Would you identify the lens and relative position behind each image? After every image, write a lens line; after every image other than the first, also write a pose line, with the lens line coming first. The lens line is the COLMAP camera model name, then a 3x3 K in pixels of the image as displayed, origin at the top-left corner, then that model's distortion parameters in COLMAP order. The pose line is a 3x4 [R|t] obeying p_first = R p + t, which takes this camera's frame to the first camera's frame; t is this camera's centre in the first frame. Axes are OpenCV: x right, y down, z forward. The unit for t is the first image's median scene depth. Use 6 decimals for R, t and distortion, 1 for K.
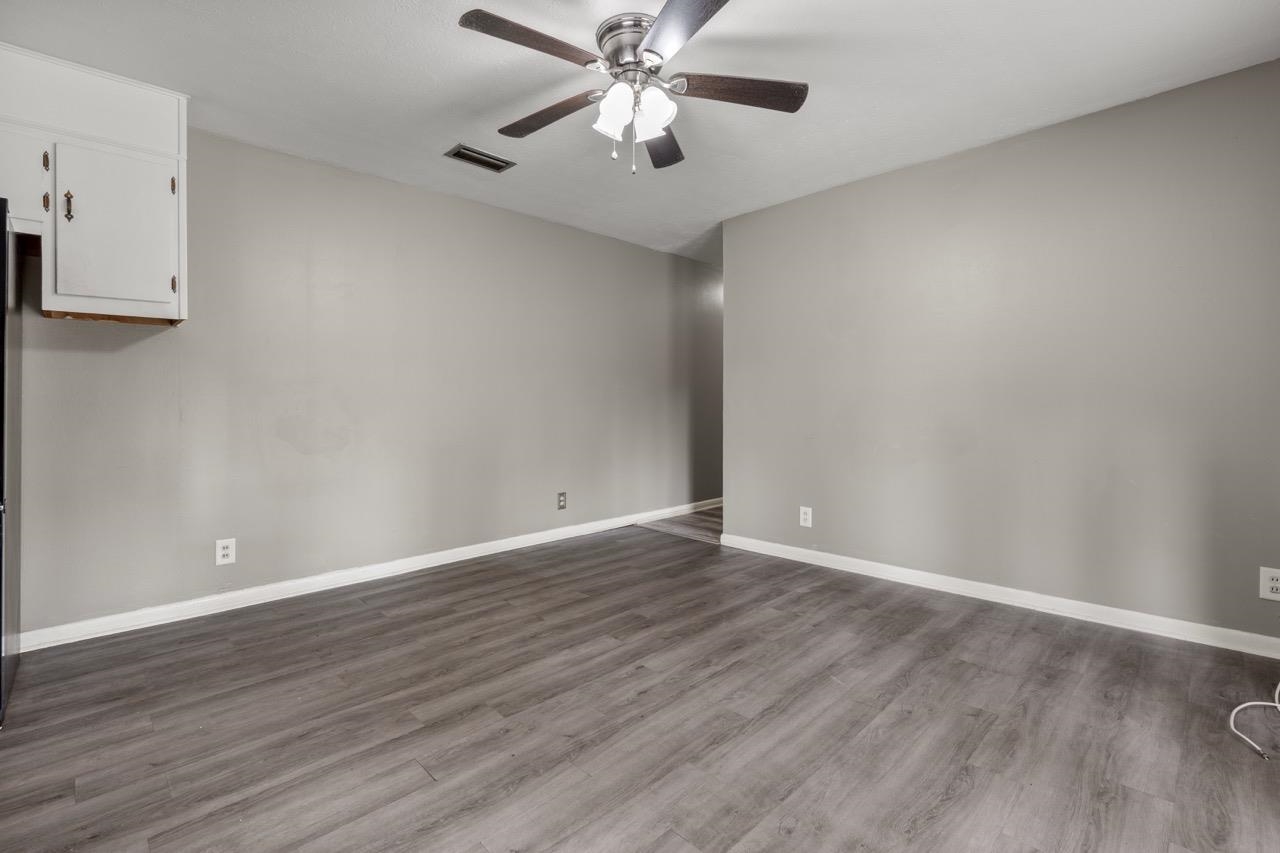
lens RADIAL K [[565.2, 0, 640.2], [0, 565.2, 421.1], [0, 0, 1]] dist [-0.003892, 0.000157]
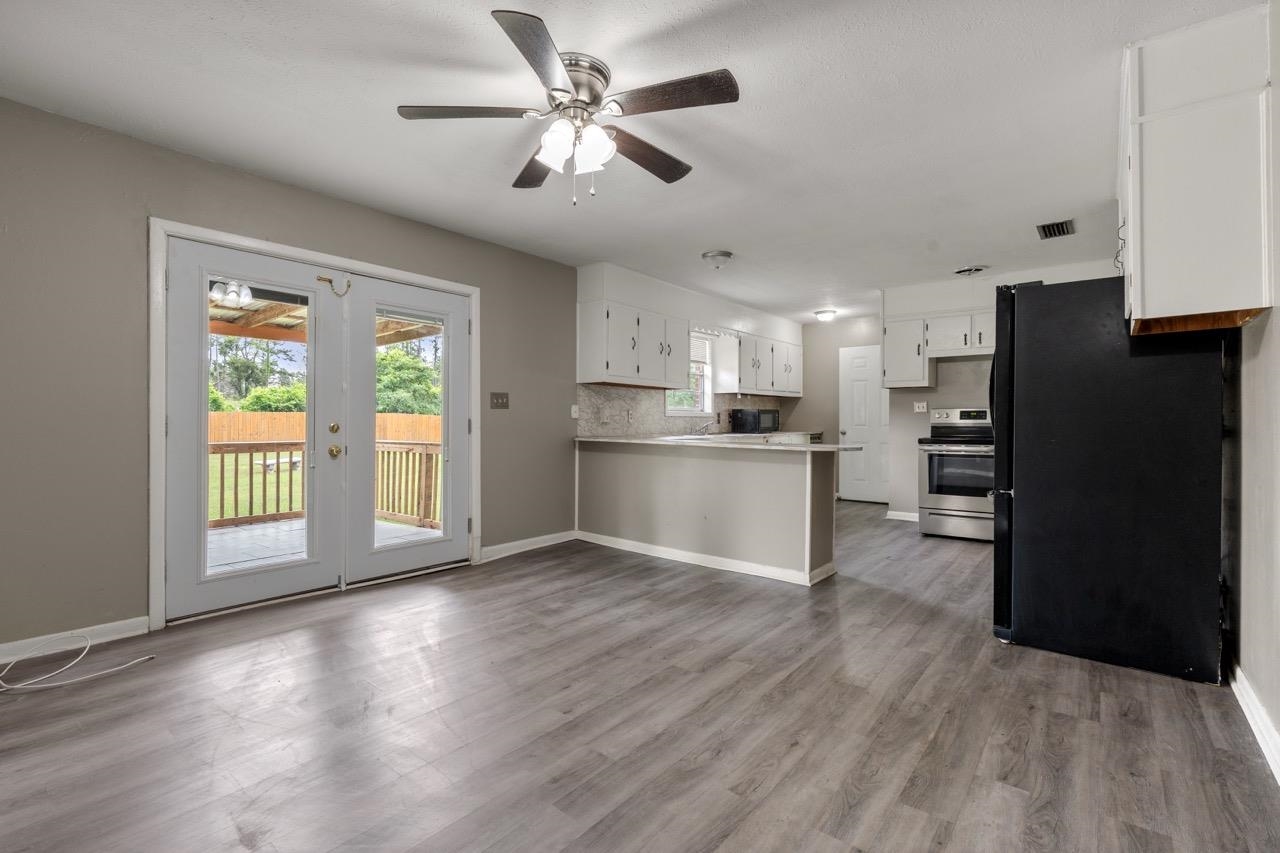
lens RADIAL K [[565.2, 0, 640.2], [0, 565.2, 421.1], [0, 0, 1]] dist [-0.003892, 0.000157]
pose [[-0.993573, 0.002734, -0.113161, -0.015626], [-0.000335, 0.999633, 0.027101, -0.063044], [0.113194, 0.026965, -0.993207, 1.987549]]
